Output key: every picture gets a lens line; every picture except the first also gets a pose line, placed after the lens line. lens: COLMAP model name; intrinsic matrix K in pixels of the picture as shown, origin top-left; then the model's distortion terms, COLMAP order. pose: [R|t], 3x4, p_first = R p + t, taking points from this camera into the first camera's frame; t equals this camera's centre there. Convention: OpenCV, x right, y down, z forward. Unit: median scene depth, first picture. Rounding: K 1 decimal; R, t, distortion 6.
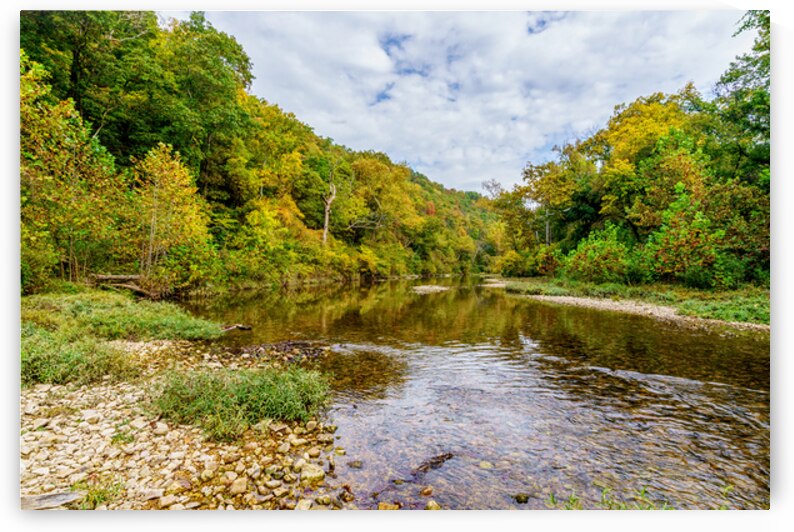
lens RADIAL K [[421.8, 0, 395.9], [0, 421.8, 266.0], [0, 0, 1]] dist [0.001006, 0.001969]
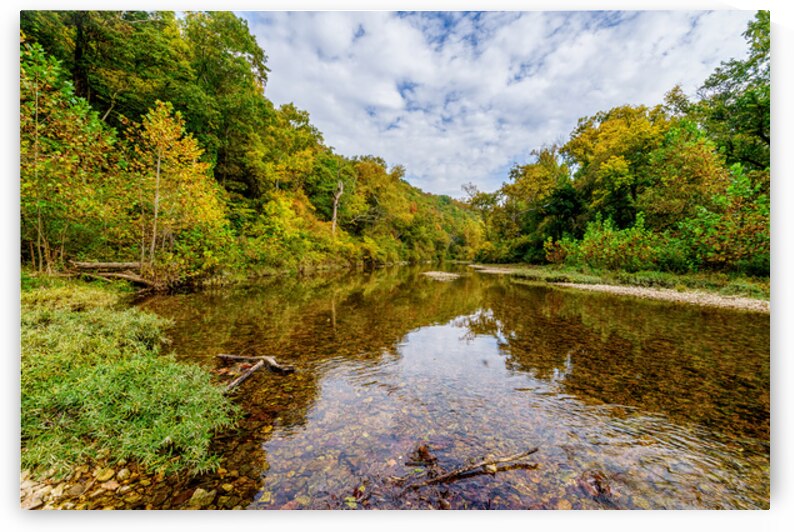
lens RADIAL K [[336.1, 0, 399.1], [0, 336.1, 265.5], [0, 0, 1]] dist [-0.000261, -0.000813]
pose [[0.998903, 0.001265, 0.046815, -0.053125], [-0.002818, 0.999448, 0.033111, 0.001692], [-0.046748, -0.033206, 0.998355, 0.133728]]
